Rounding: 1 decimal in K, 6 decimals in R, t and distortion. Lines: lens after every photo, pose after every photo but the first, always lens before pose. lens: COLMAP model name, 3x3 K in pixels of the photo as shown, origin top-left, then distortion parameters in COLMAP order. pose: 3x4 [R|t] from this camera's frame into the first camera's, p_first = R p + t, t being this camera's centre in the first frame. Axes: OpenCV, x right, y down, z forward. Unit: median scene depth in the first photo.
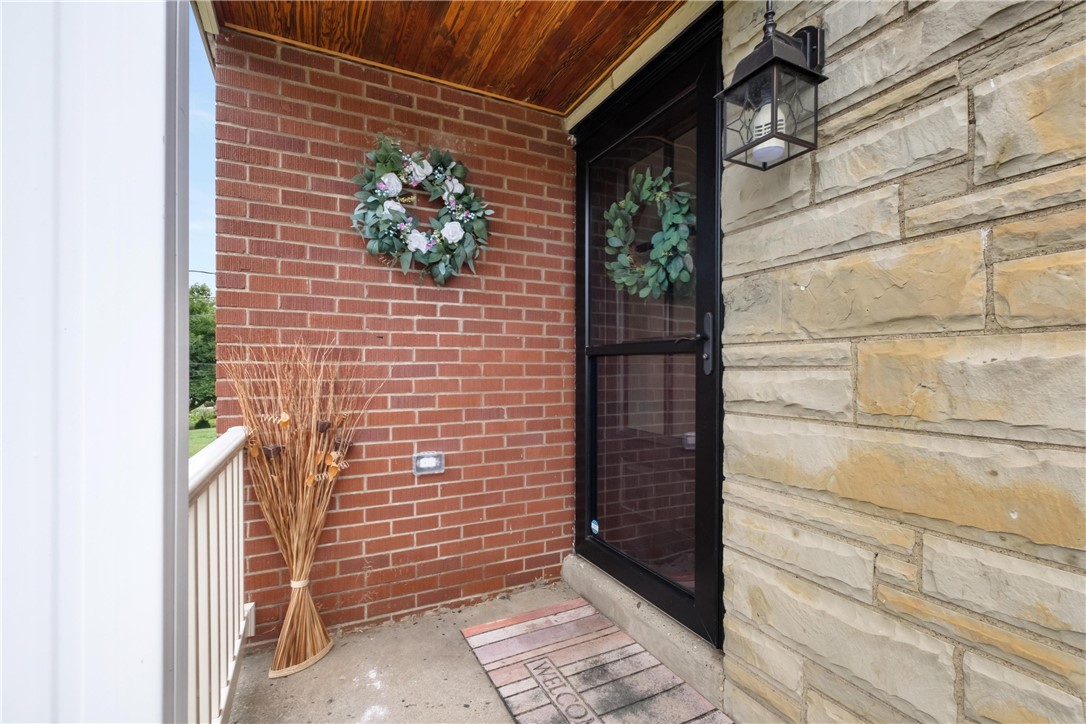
lens RADIAL K [[482.4, 0, 546.5], [0, 482.4, 364.8], [0, 0, 1]] dist [0.011726, 0.000078]
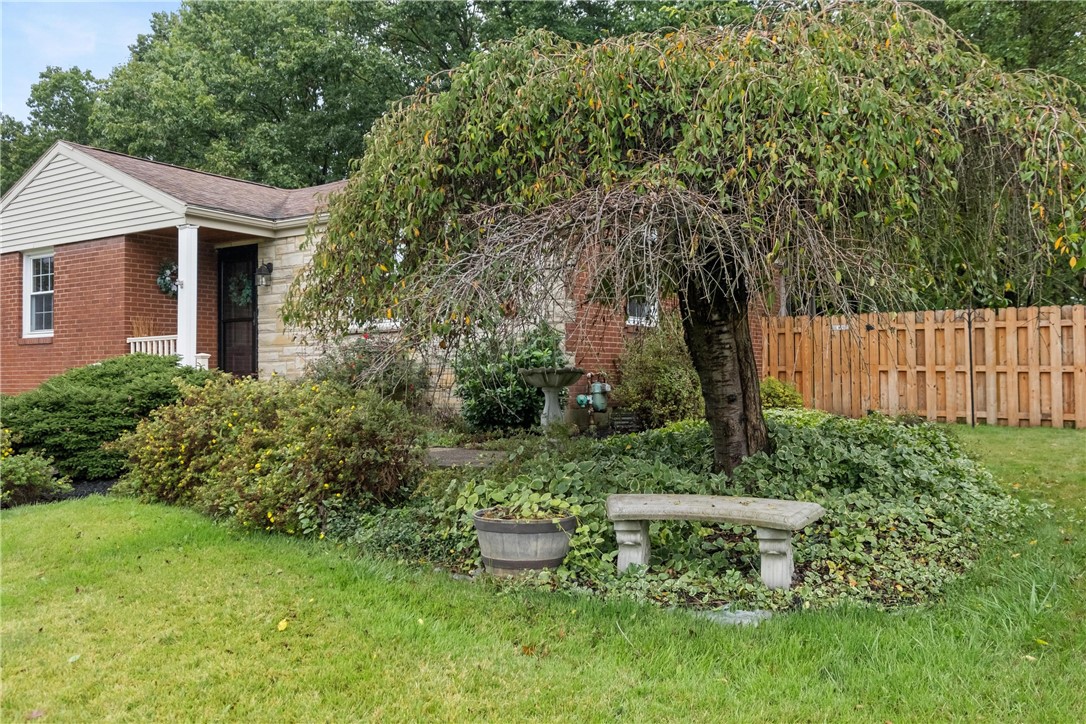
lens RADIAL K [[922.4, 0, 536.8], [0, 922.4, 361.0], [0, 0, 1]] dist [0.009775, -0.005762]
pose [[0.869358, 0.003679, 0.494169, -1.757335], [0.004194, 0.999881, -0.014822, 0.525566], [-0.494164, 0.014958, 0.869240, -8.347685]]
